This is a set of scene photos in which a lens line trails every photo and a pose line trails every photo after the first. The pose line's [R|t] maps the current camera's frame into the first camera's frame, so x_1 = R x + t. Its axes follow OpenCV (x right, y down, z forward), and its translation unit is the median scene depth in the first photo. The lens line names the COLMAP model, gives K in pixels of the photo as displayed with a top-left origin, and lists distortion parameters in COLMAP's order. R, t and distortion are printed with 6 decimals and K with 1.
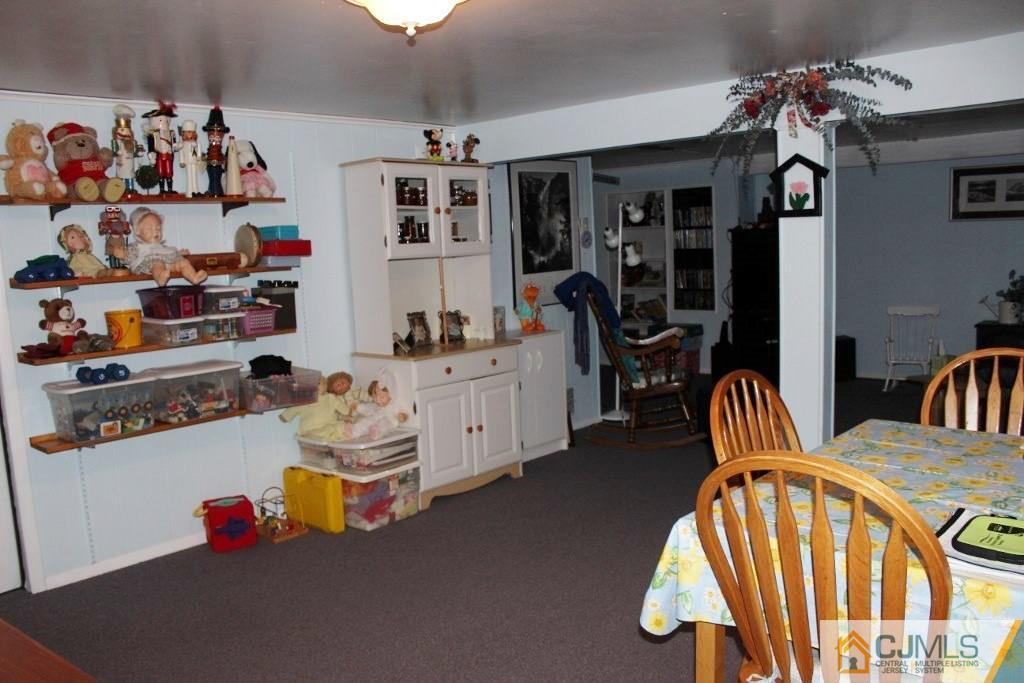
lens RADIAL K [[855.2, 0, 511.8], [0, 855.2, 339.6], [0, 0, 1]] dist [-0.080645, -0.002923]
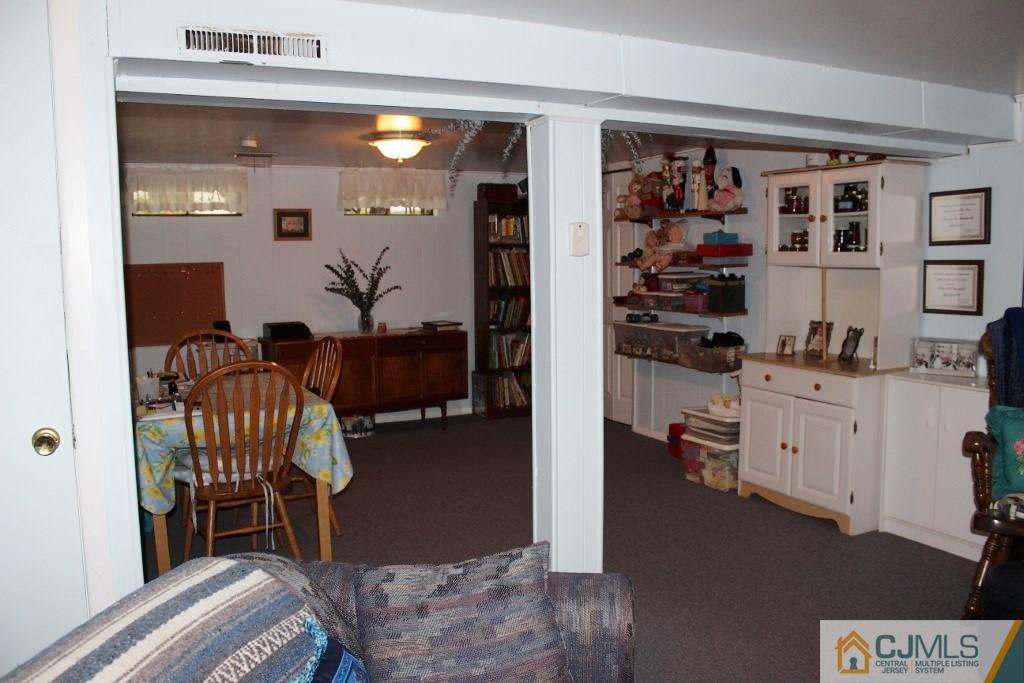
lens RADIAL K [[855.2, 0, 512.9], [0, 855.2, 342.5], [0, 0, 1]] dist [-0.080645, -0.002923]
pose [[-0.345333, 0.139928, -0.927990, 0.973169], [-0.091786, 0.979046, 0.181783, -0.162279], [0.933981, 0.147952, -0.325253, 1.053614]]
